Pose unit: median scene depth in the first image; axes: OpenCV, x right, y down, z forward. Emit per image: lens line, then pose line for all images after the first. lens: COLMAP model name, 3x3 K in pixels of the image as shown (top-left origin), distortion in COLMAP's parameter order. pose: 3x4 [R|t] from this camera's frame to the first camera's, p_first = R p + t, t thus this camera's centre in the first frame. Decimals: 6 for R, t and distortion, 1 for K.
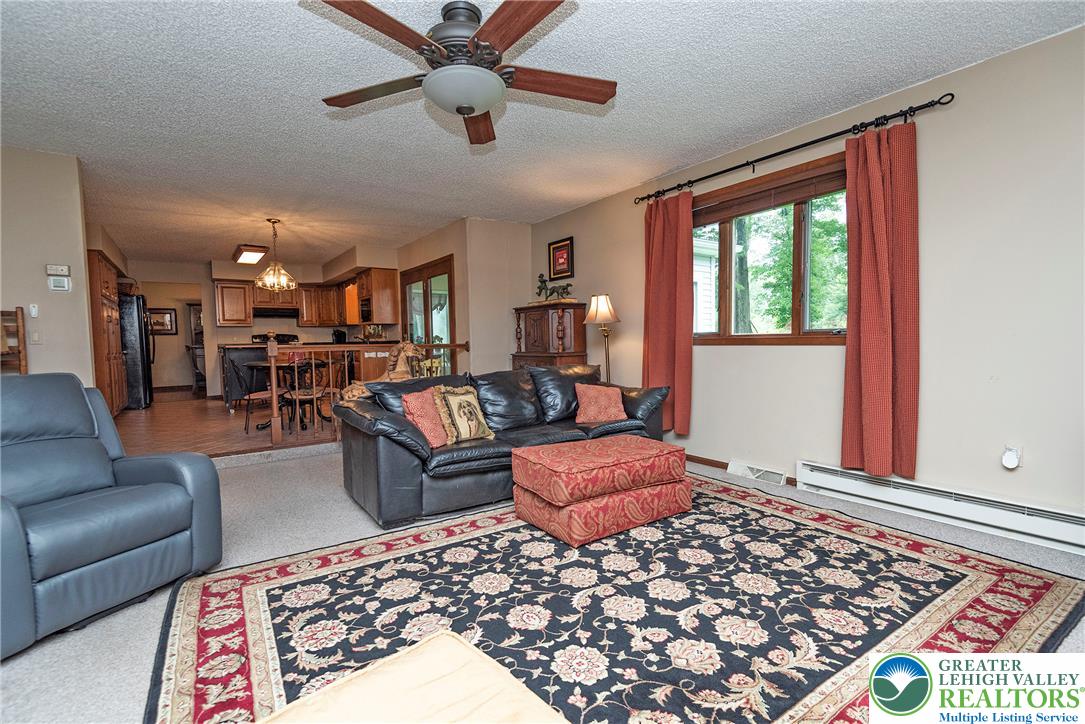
lens RADIAL K [[491.8, 0, 545.7], [0, 491.8, 369.1], [0, 0, 1]] dist [0.033145, -0.019213]
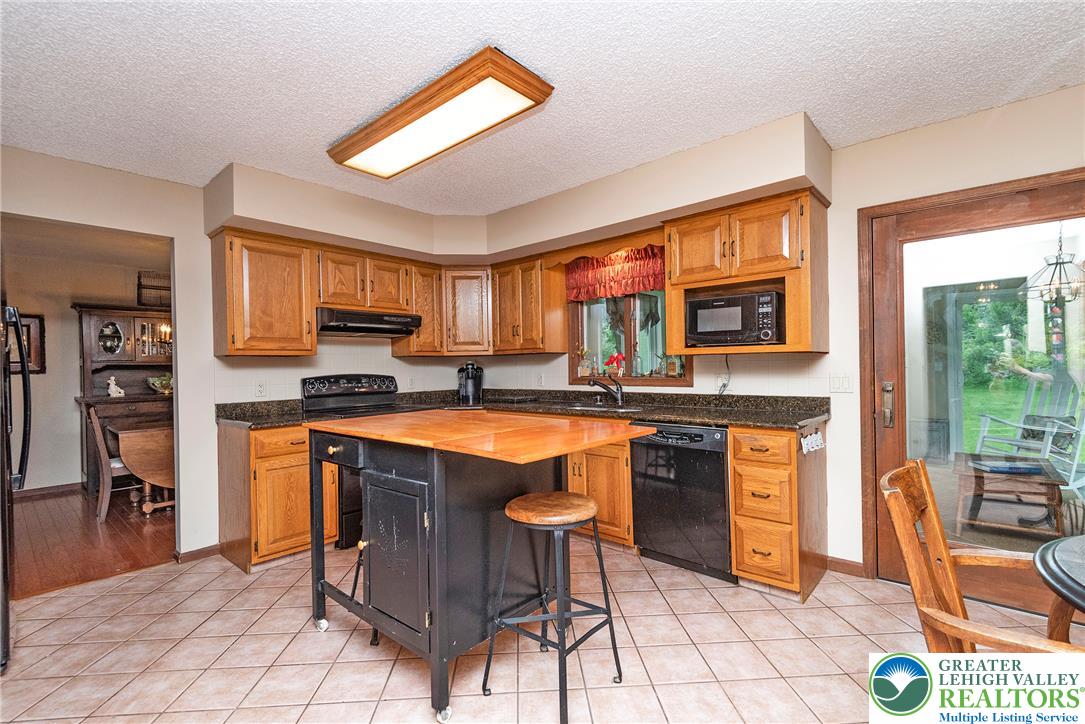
lens RADIAL K [[491.8, 0, 545.7], [0, 491.8, 369.1], [0, 0, 1]] dist [0.033145, -0.019213]
pose [[0.973408, -0.002223, 0.229068, -2.070614], [0.015329, 0.998344, -0.055449, -0.214320], [-0.228566, 0.057486, 0.971830, 2.396610]]
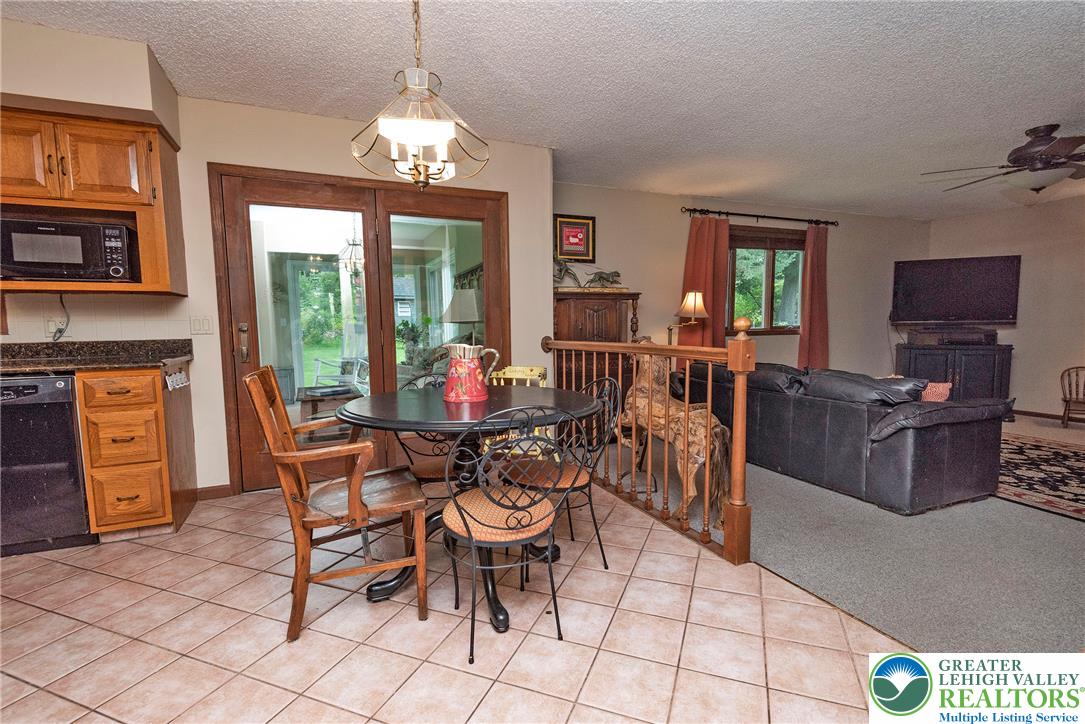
lens RADIAL K [[511.4, 0, 542.8], [0, 511.4, 369.2], [0, 0, 1]] dist [0.029121, -0.017199]
pose [[0.207814, -0.075845, 0.975223, -2.212384], [0.065507, 0.995830, 0.063489, -0.154830], [-0.975972, 0.050690, 0.211916, 2.277722]]
